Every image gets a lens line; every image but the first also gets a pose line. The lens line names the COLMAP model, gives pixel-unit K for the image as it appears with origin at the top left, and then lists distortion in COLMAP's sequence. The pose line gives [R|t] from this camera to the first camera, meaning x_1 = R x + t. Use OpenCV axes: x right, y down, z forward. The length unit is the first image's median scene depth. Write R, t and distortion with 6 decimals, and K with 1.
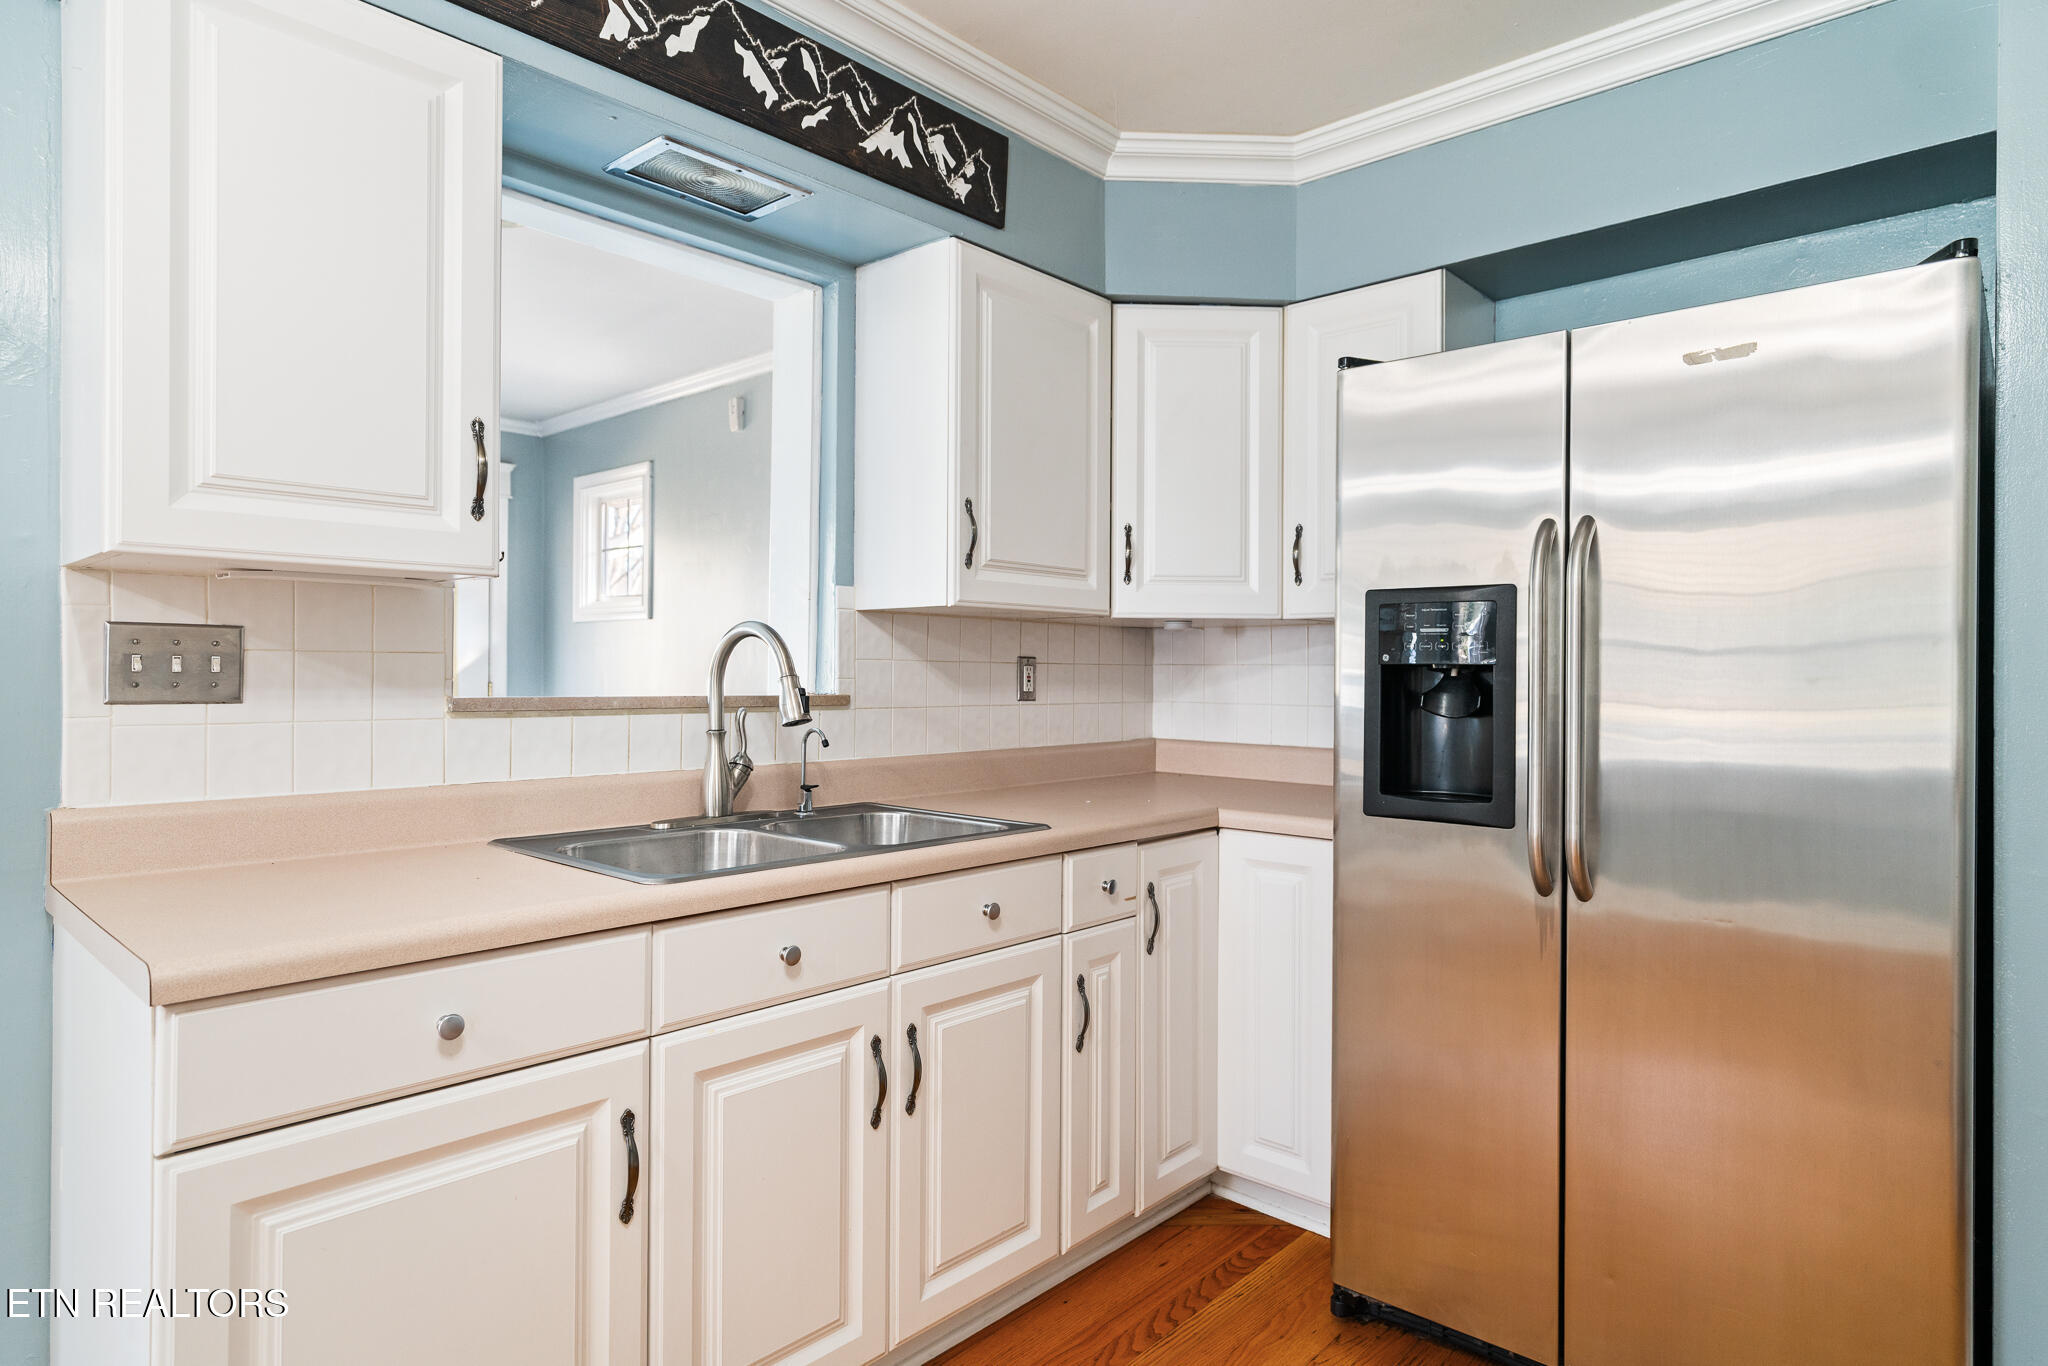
lens RADIAL K [[1157.0, 0, 1016.7], [0, 1157.0, 674.3], [0, 0, 1]] dist [0.001830, 0.003060]
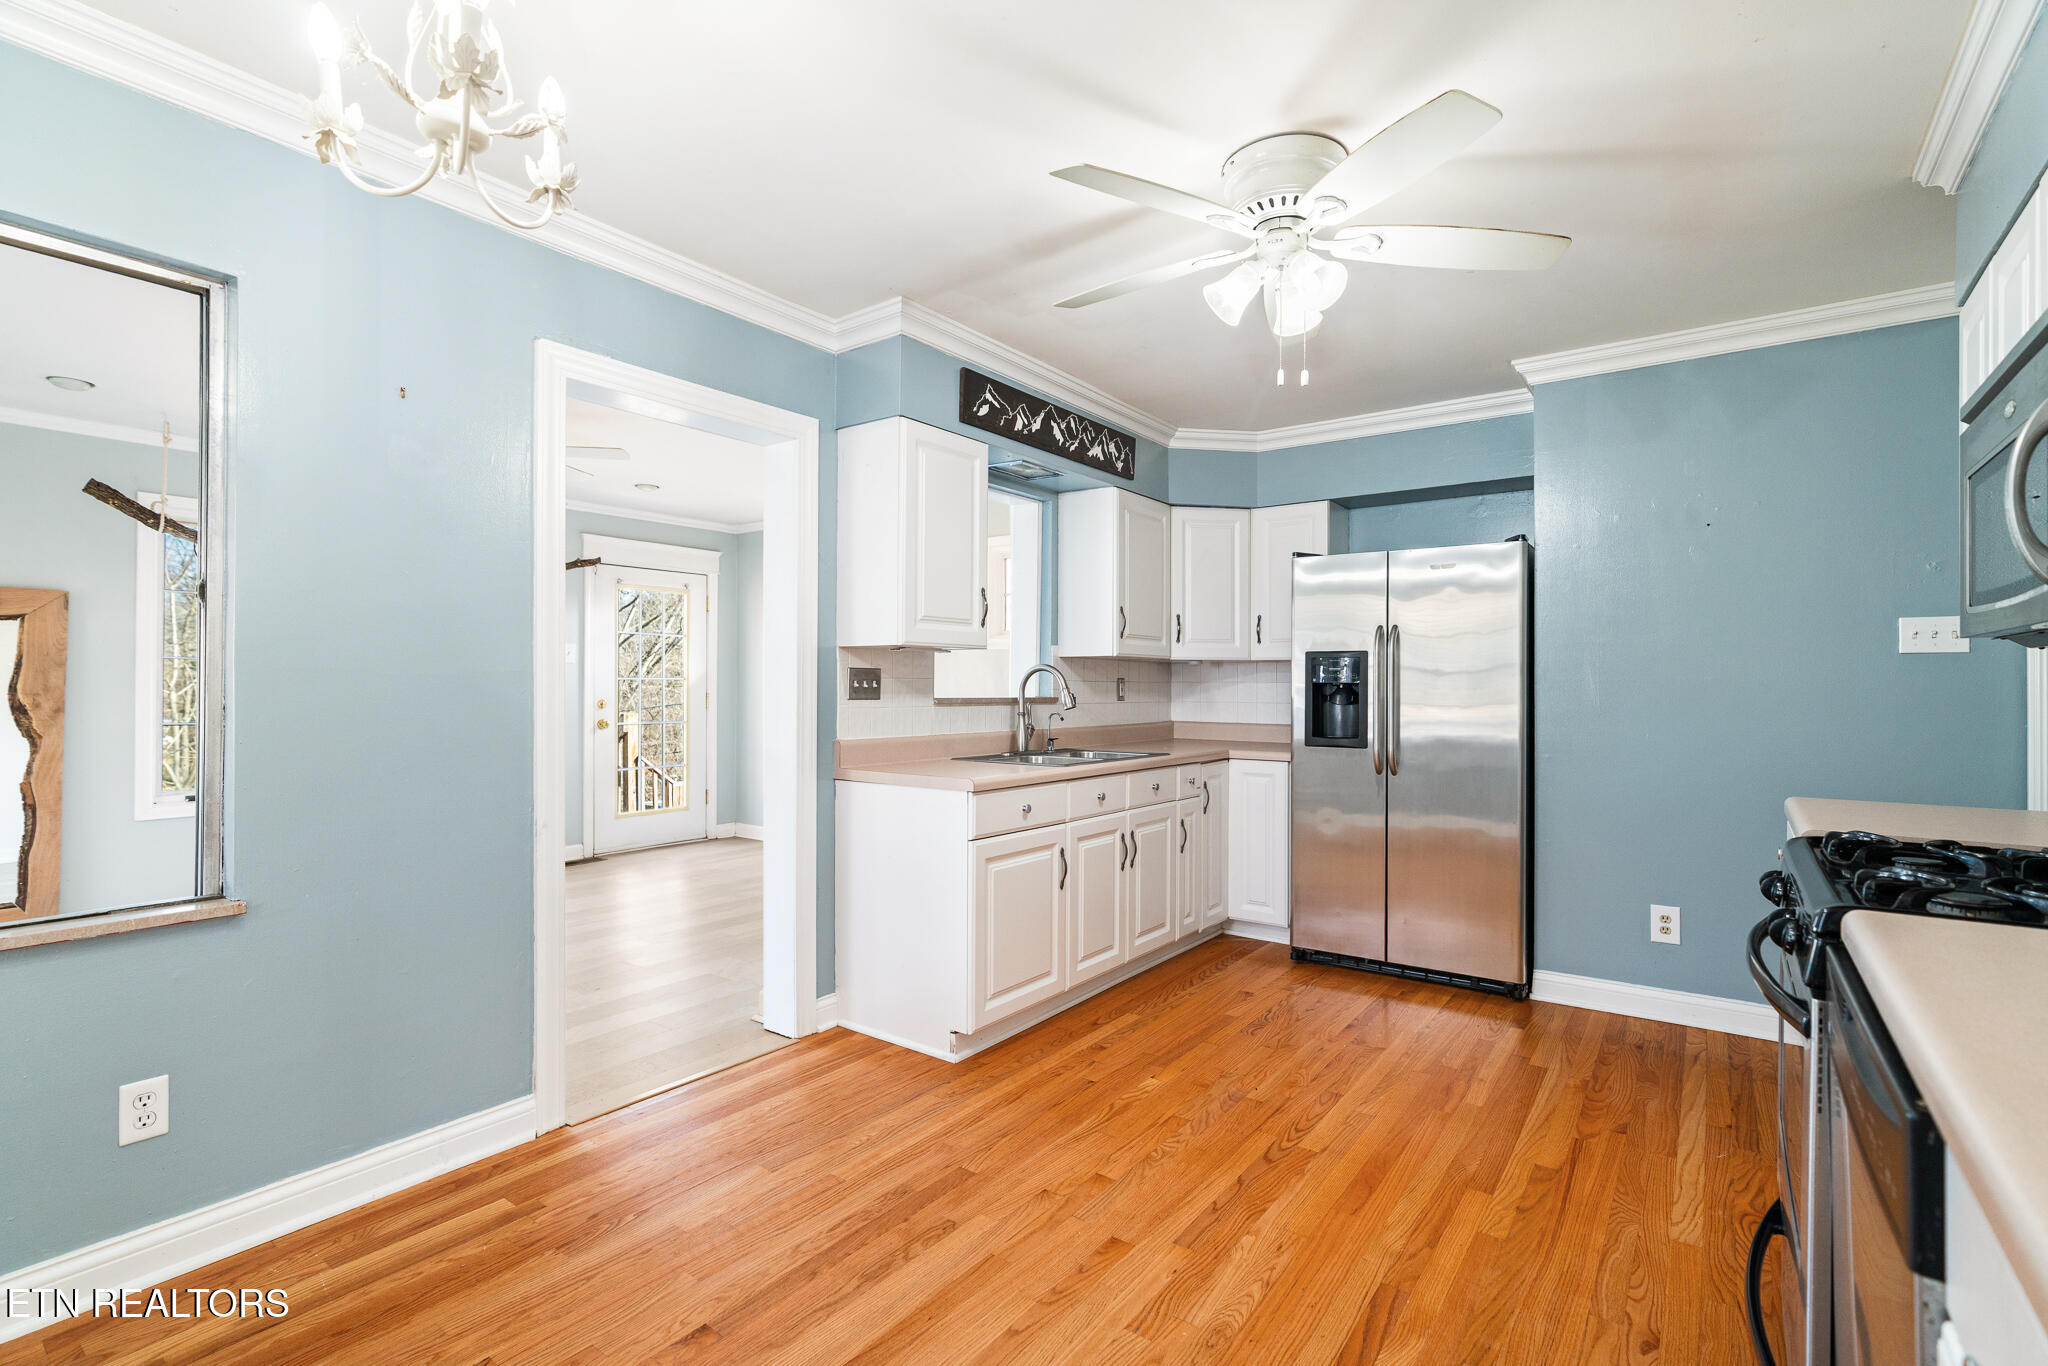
lens RADIAL K [[937.3, 0, 1033.7], [0, 937.3, 684.7], [0, 0, 1]] dist [-0.005227, 0.000371]
pose [[0.994313, -0.001537, 0.106486, -0.428741], [0.001780, 0.999996, -0.002194, -0.001609], [-0.106482, 0.002371, 0.994312, -0.798380]]
